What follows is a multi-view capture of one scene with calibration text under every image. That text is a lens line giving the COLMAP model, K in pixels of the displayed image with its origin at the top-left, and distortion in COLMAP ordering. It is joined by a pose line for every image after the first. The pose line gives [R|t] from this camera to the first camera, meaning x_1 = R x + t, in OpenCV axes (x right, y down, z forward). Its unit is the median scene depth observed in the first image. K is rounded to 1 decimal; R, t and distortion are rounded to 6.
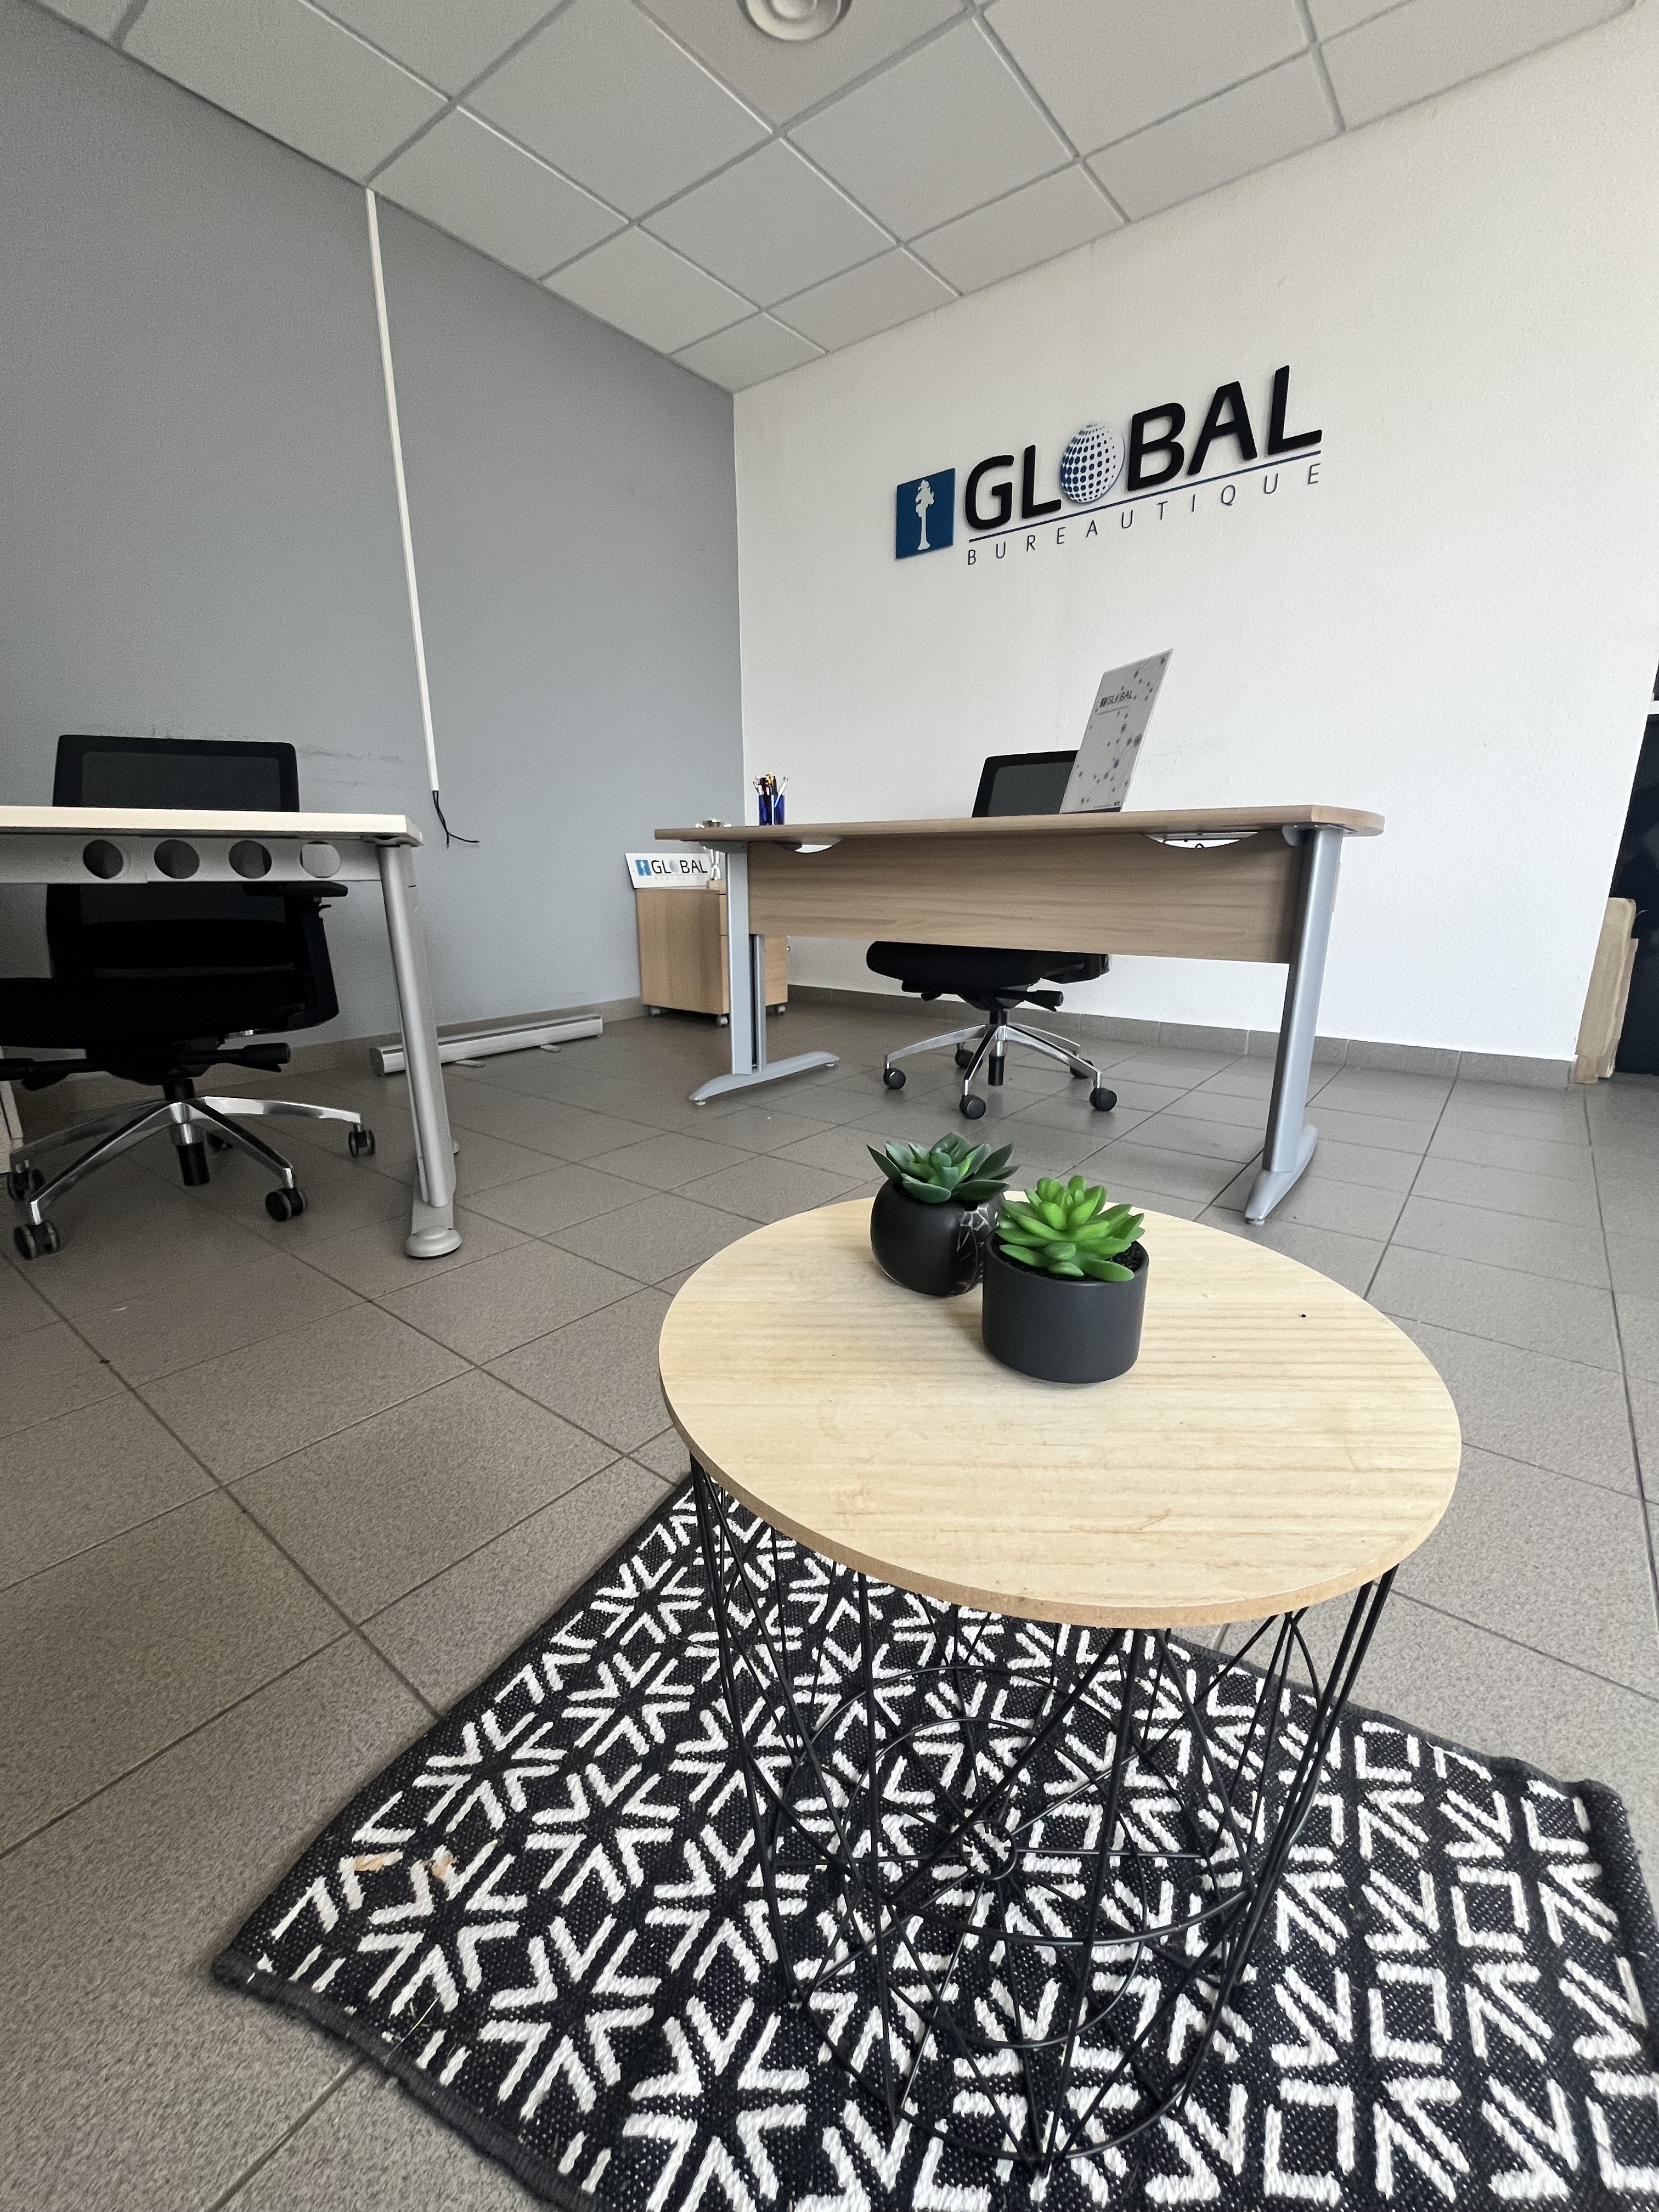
lens RADIAL K [[899.6, 0, 824.0], [0, 899.6, 1100.4], [0, 0, 1]] dist [-0.001459, 0.000061]
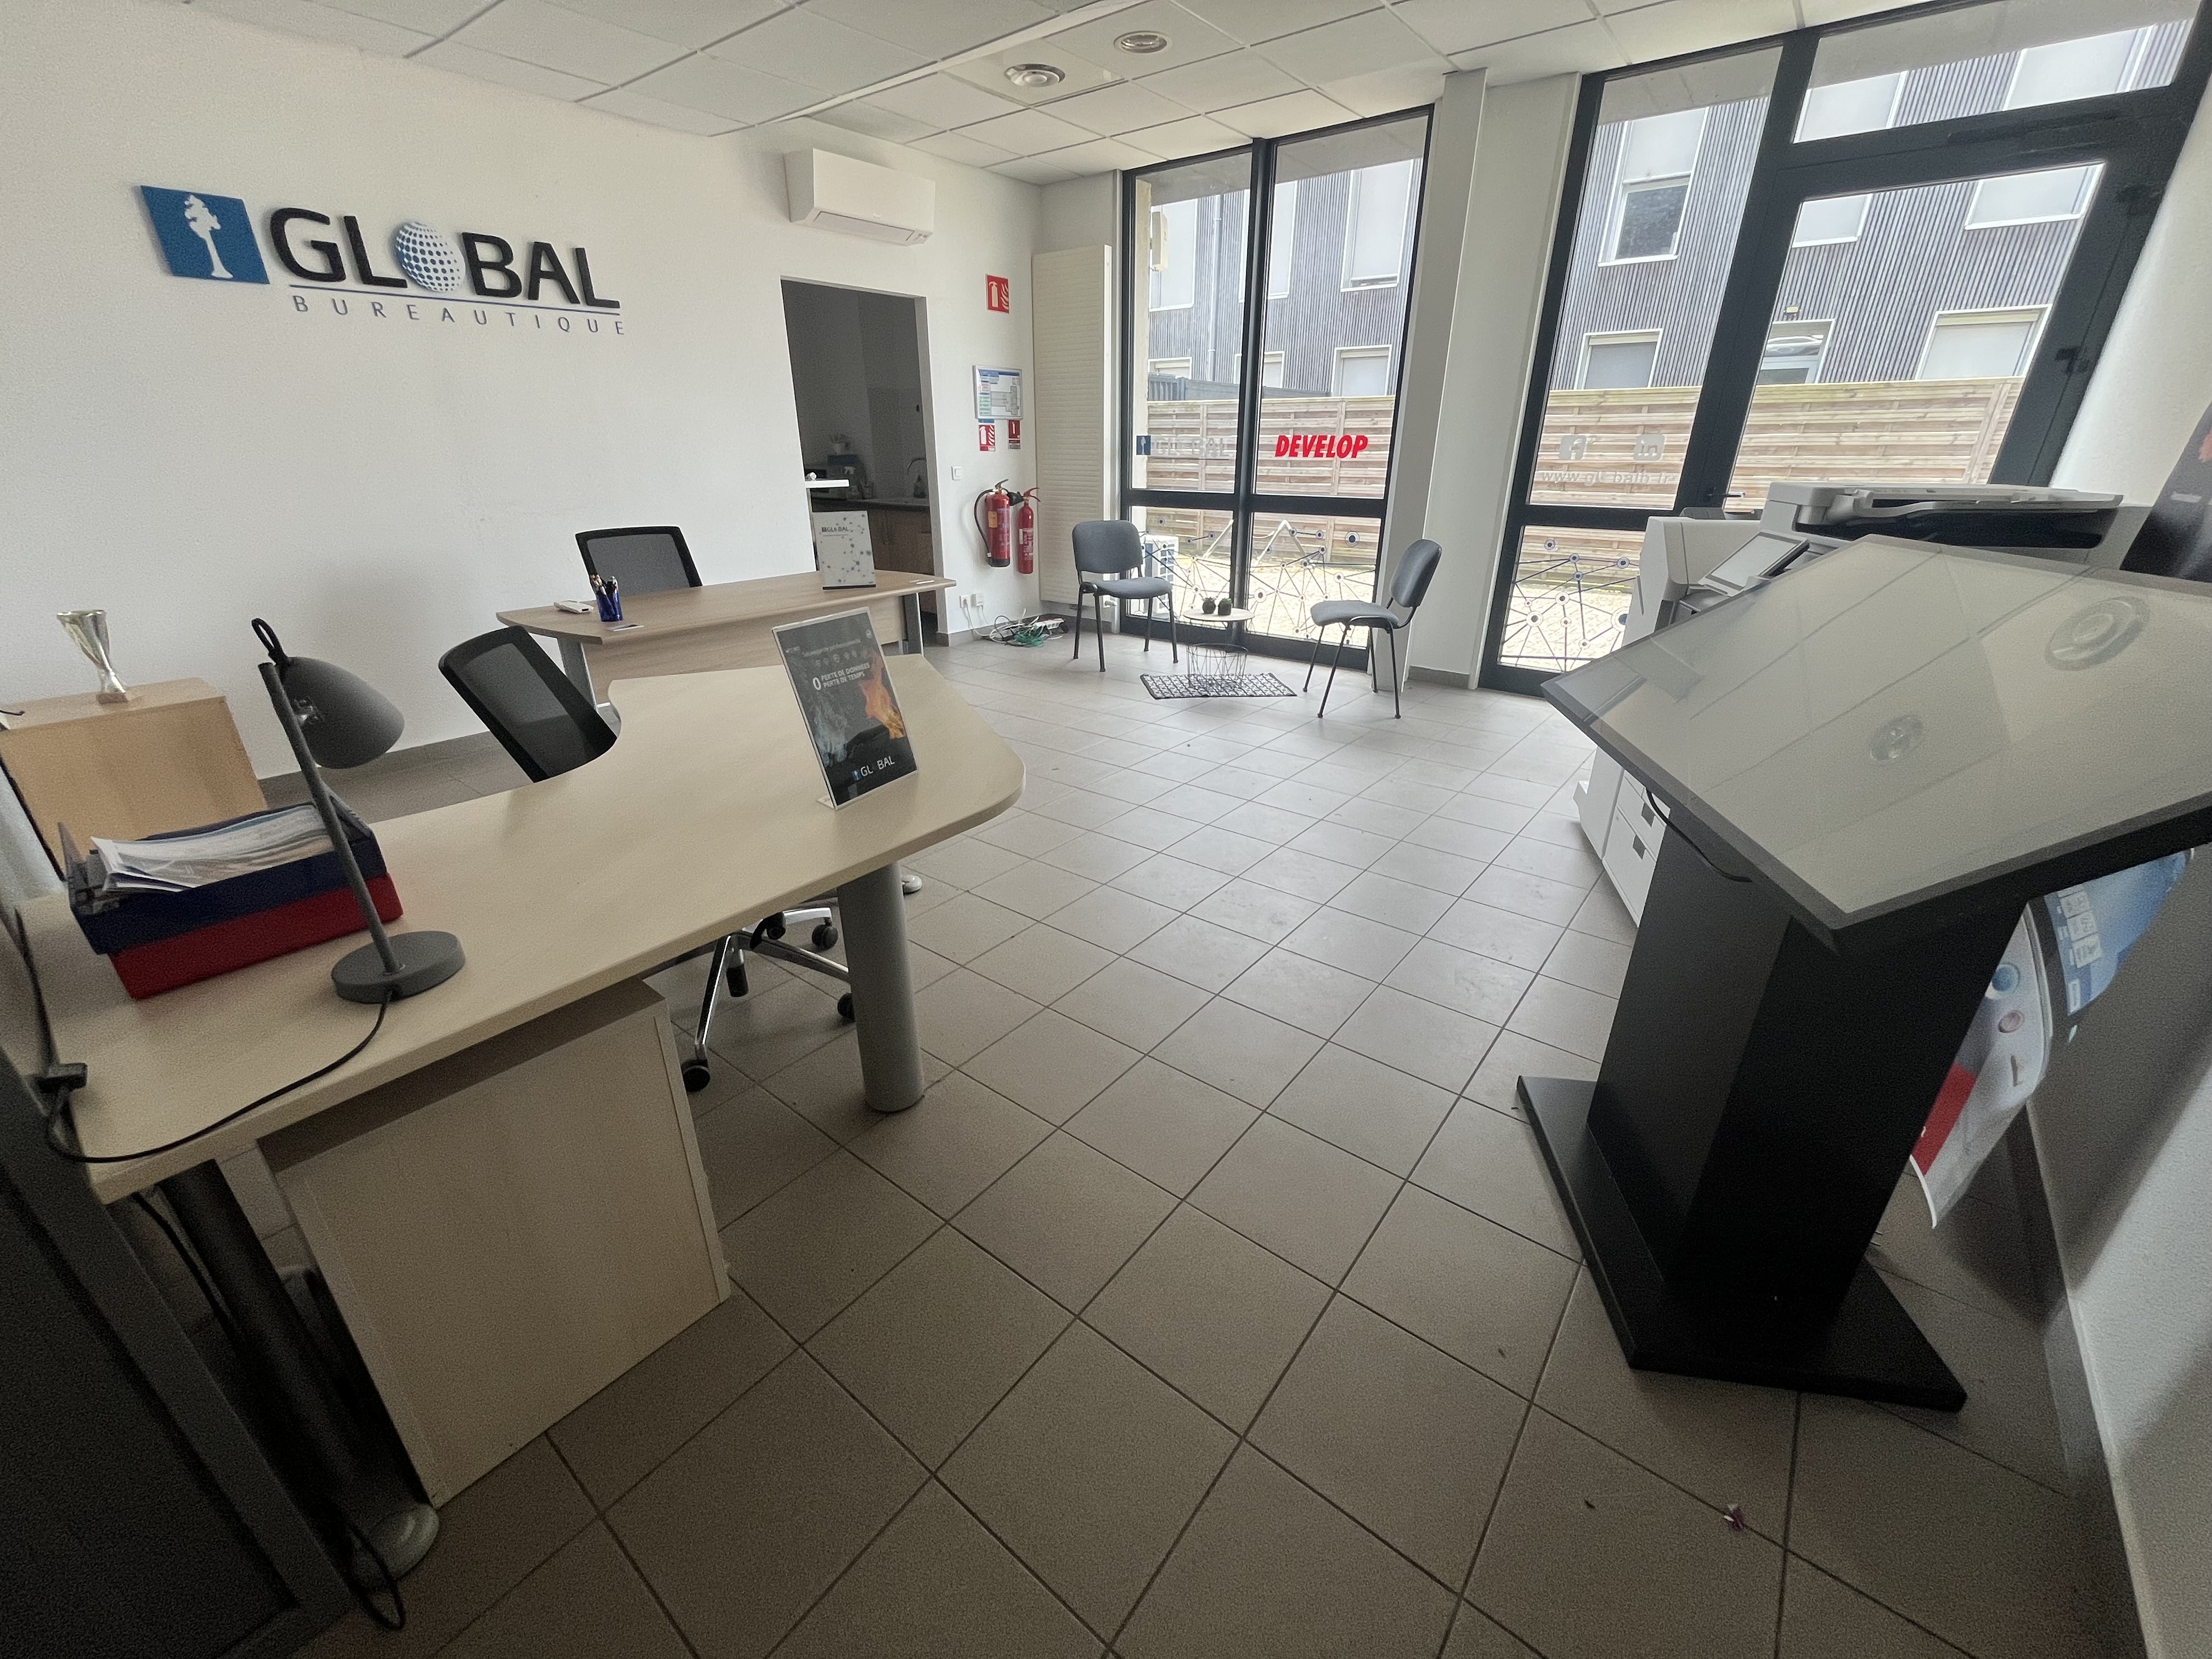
lens RADIAL K [[899.6, 0, 1098.0], [0, 899.6, 826.0], [0, 0, 1]] dist [-0.001459, 0.000061]
pose [[0.016452, -0.390744, 0.920352, -1.081388], [0.260627, 0.890332, 0.373340, -0.274502], [-0.965299, 0.233726, 0.116486, 0.212703]]
